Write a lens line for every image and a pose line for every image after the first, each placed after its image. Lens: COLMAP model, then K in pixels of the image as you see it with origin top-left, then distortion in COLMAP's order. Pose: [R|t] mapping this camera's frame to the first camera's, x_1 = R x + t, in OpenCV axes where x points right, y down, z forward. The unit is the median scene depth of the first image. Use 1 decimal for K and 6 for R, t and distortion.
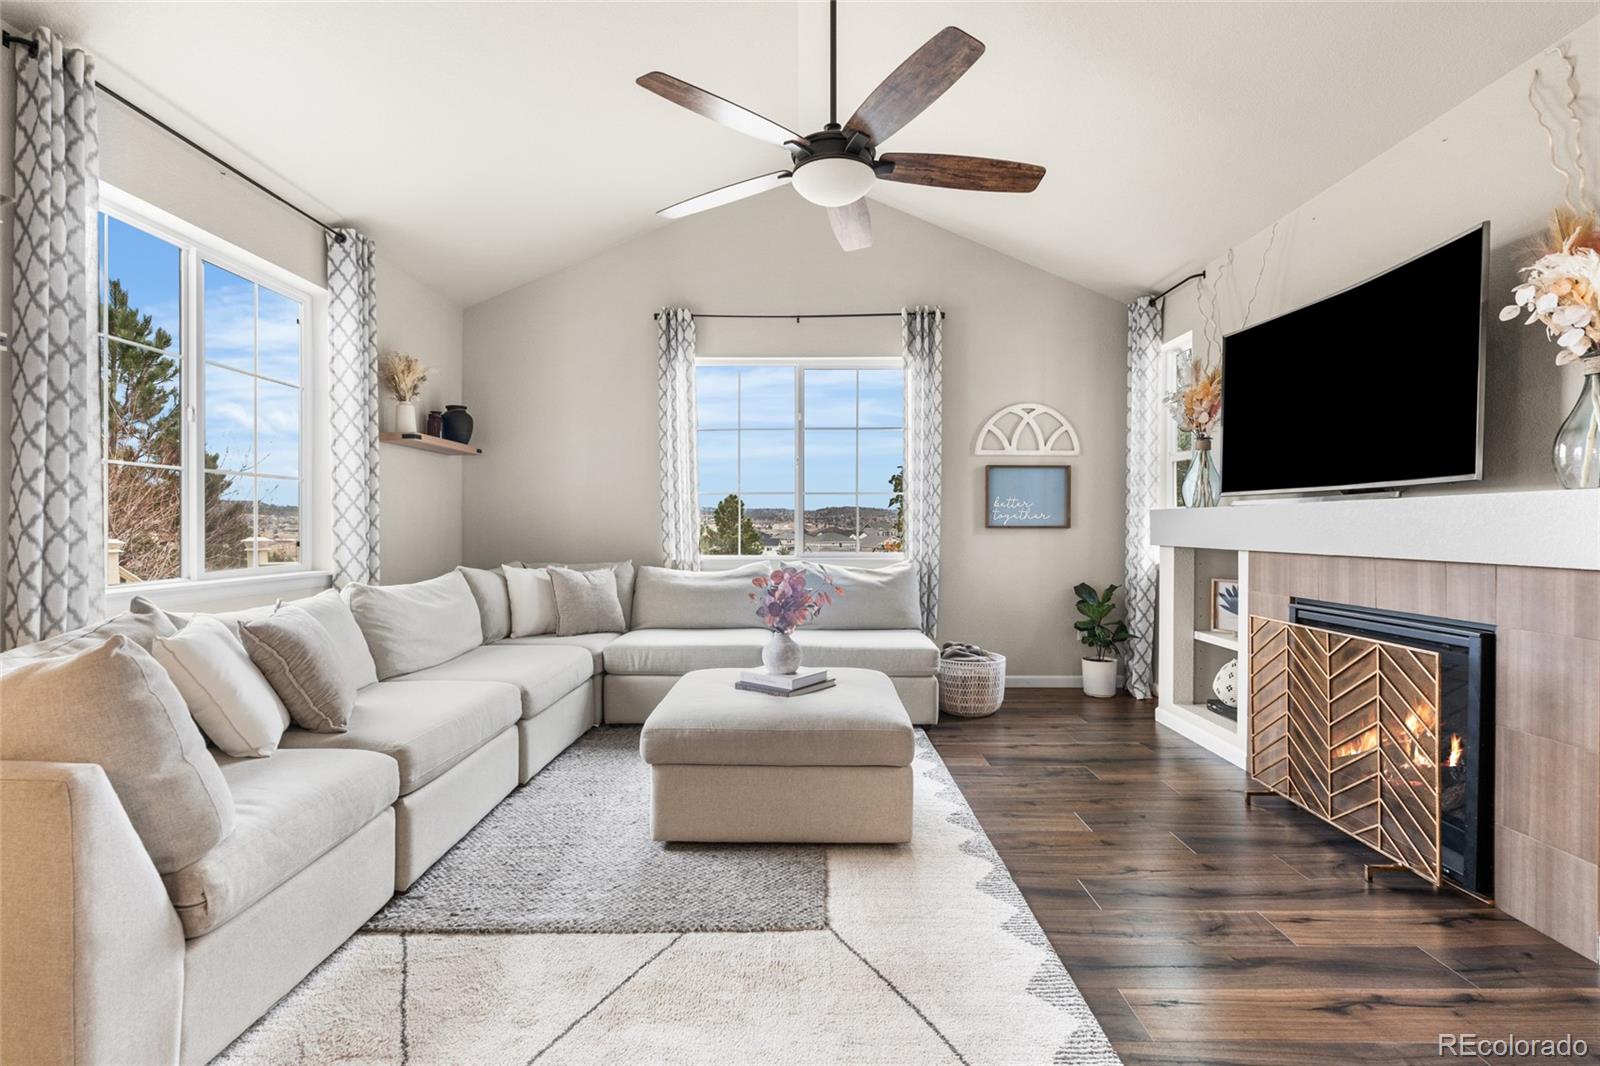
lens RADIAL K [[743.8, 0, 796.8], [0, 743.8, 532.8], [0, 0, 1]] dist [-0.004595, 0.000732]
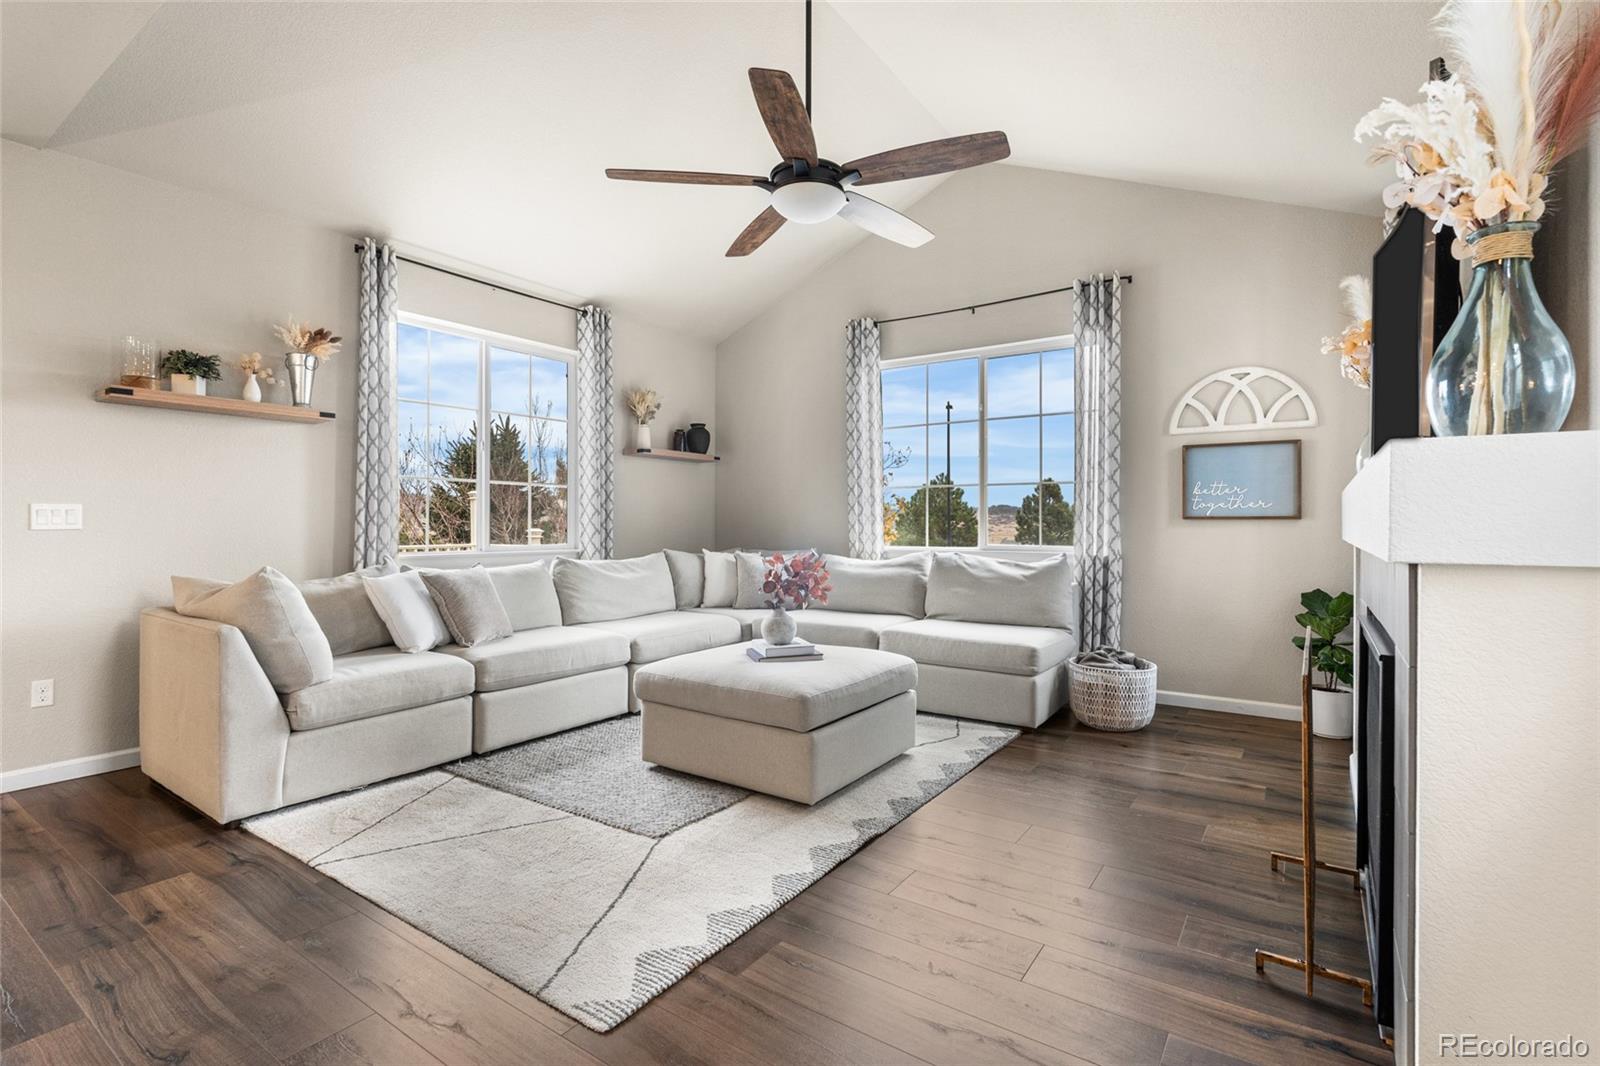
lens RADIAL K [[743.8, 0, 789.4], [0, 743.8, 526.5], [0, 0, 1]] dist [-0.004595, 0.000732]
pose [[0.824243, 0.001937, -0.566233, 0.443949], [-0.006046, 0.999967, -0.005380, 0.011175], [0.566204, 0.007857, 0.824228, 0.052993]]
